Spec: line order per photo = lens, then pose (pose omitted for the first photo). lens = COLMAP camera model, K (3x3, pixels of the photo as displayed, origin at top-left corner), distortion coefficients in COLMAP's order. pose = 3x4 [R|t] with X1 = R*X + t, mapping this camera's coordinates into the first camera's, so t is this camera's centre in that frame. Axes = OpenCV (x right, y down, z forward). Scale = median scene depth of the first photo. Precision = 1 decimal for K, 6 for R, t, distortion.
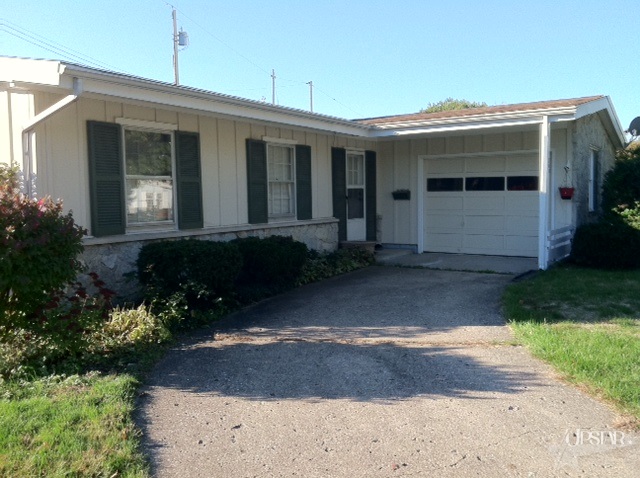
lens RADIAL K [[595.4, 0, 322.9], [0, 595.4, 237.9], [0, 0, 1]] dist [0.095831, -0.158617]
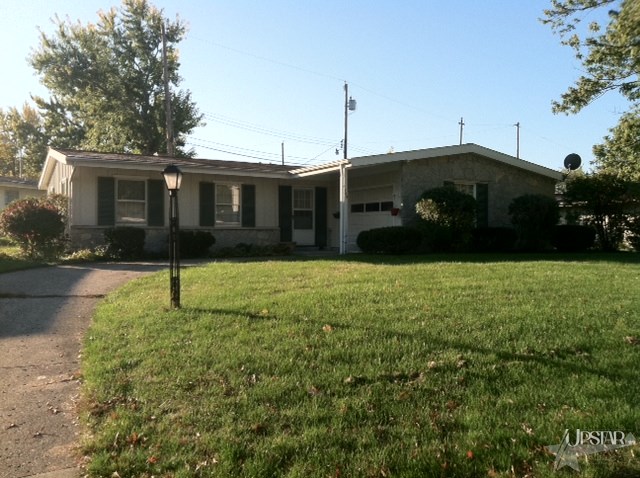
lens RADIAL K [[595.4, 0, 322.9], [0, 595.4, 237.9], [0, 0, 1]] dist [0.095831, -0.158617]
pose [[0.888268, 0.016070, -0.459044, 0.859118], [-0.047485, 0.997246, -0.056975, 0.080475], [0.456864, 0.072407, 0.886585, -0.396418]]
